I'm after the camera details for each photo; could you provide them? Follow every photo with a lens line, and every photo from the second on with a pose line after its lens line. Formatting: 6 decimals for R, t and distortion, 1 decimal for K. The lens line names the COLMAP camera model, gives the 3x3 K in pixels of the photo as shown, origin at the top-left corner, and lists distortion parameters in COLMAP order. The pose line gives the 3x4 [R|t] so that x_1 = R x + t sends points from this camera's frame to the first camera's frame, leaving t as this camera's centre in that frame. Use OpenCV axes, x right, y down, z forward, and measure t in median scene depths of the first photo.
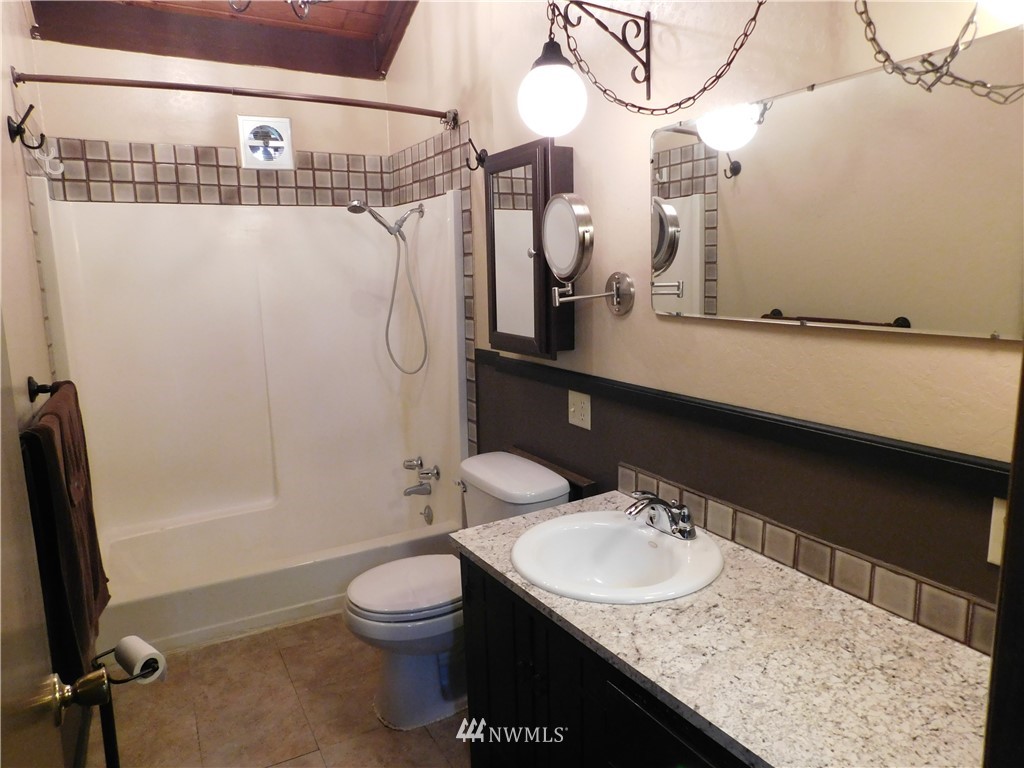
lens RADIAL K [[689.1, 0, 517.8], [0, 689.1, 383.5], [0, 0, 1]] dist [-0.070029, 0.075301]
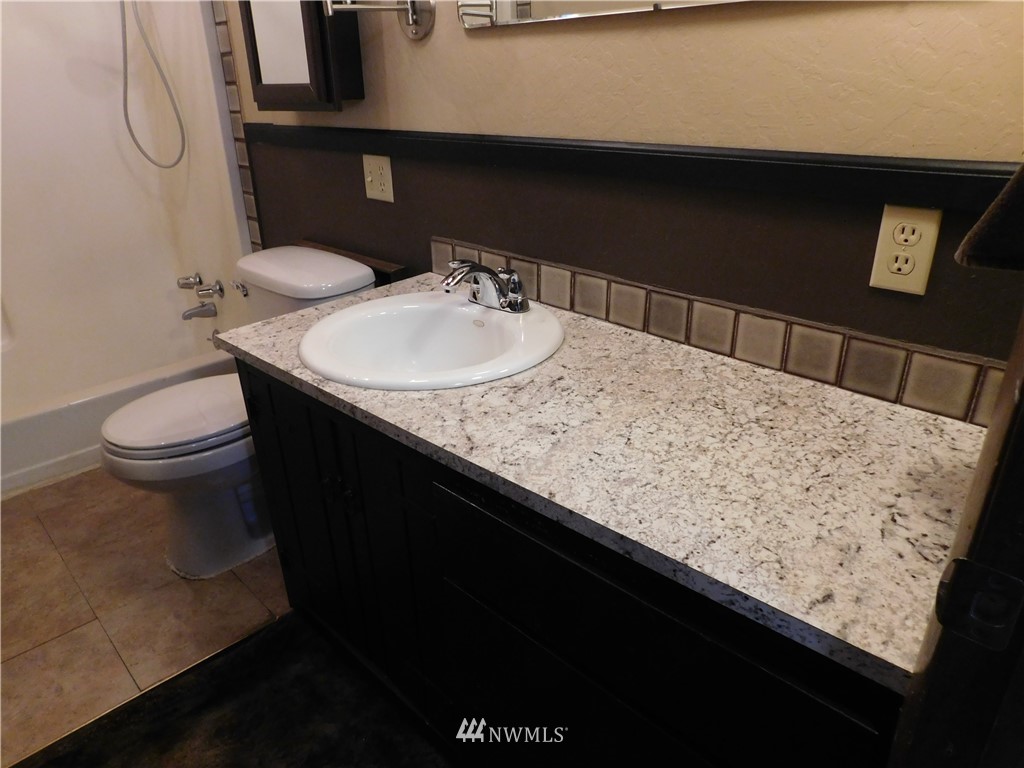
lens RADIAL K [[689.1, 0, 517.8], [0, 689.1, 383.5], [0, 0, 1]] dist [-0.070029, 0.075301]
pose [[0.963626, -0.106996, 0.244902, 0.040117], [0.044079, 0.967441, 0.249228, 0.123289], [-0.263594, -0.229368, 0.936968, 0.241873]]
